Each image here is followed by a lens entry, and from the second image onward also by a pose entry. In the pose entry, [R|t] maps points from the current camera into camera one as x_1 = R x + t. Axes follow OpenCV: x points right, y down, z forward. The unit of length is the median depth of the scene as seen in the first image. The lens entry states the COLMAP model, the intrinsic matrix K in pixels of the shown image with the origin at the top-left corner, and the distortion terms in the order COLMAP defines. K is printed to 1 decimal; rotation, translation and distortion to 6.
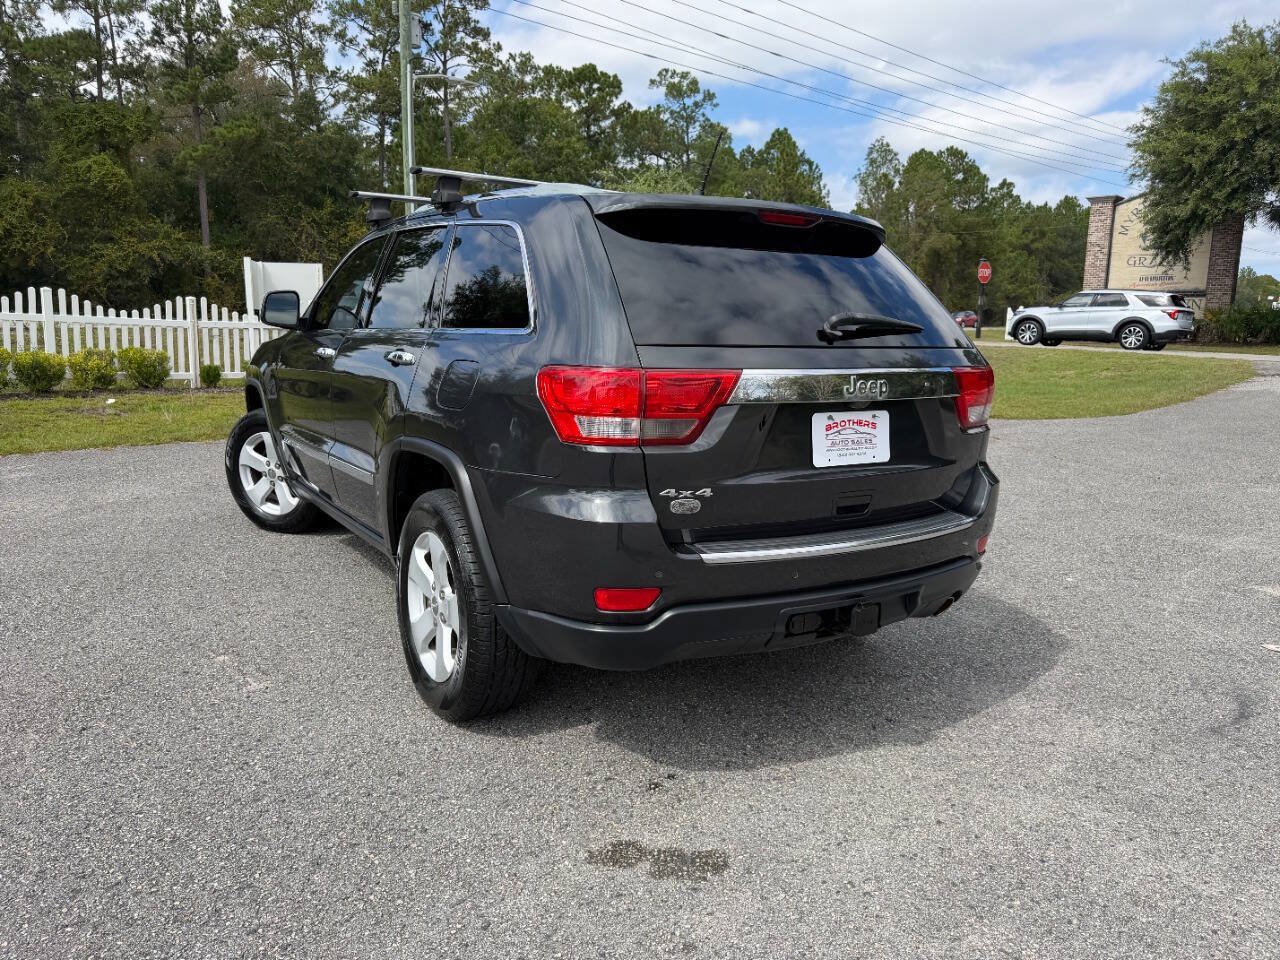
lens RADIAL K [[909.5, 0, 636.2], [0, 909.5, 478.4], [0, 0, 1]] dist [0.020001, -0.021211]
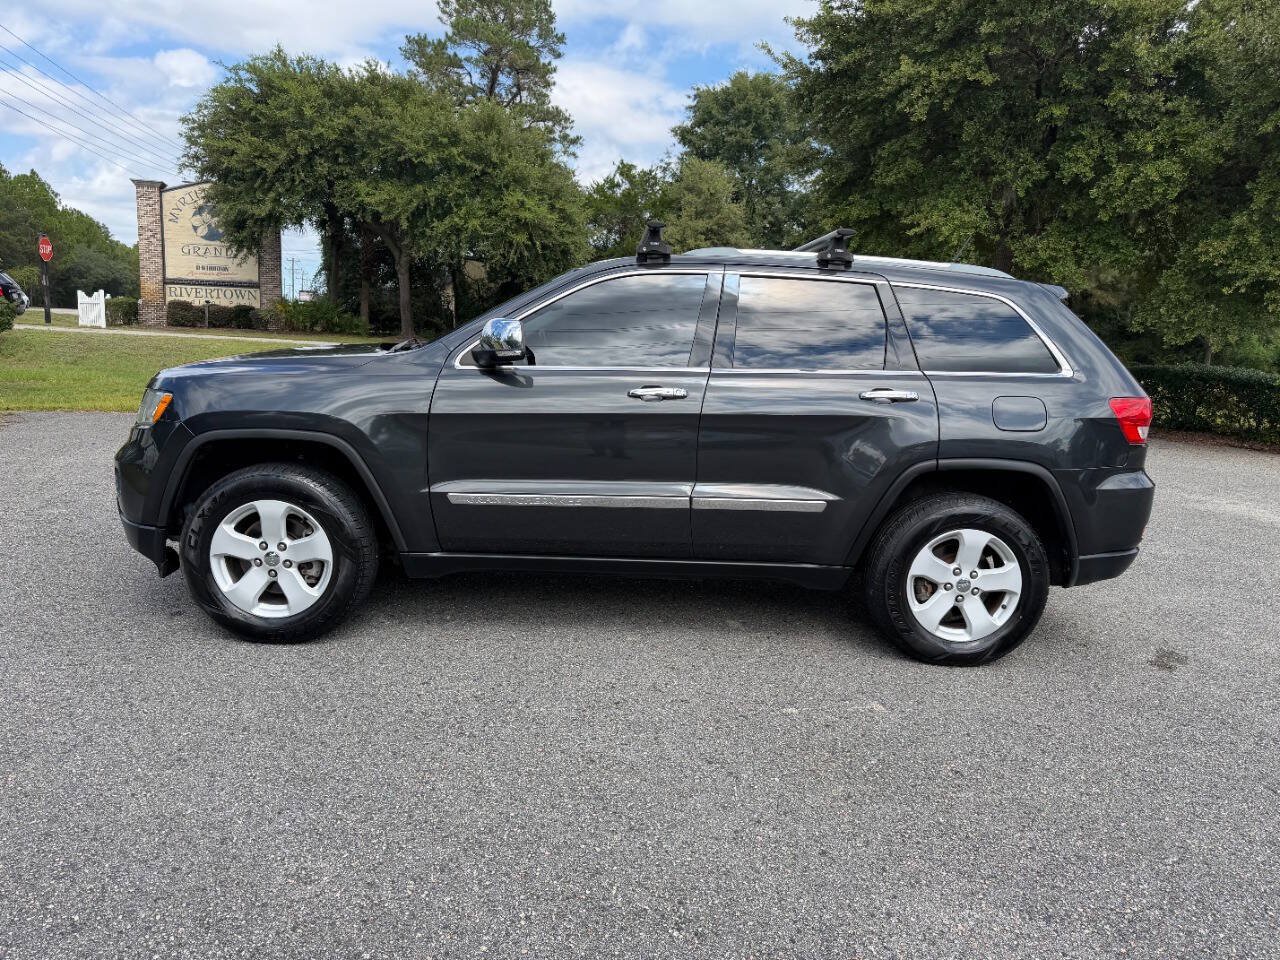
lens RADIAL K [[909.5, 0, 646.4], [0, 909.5, 476.4], [0, 0, 1]] dist [0.020001, -0.021211]
pose [[0.485642, -0.128365, 0.864682, -0.122986], [0.112687, 0.990099, 0.083693, -0.013364], [-0.866864, 0.056794, 0.495299, 0.060207]]
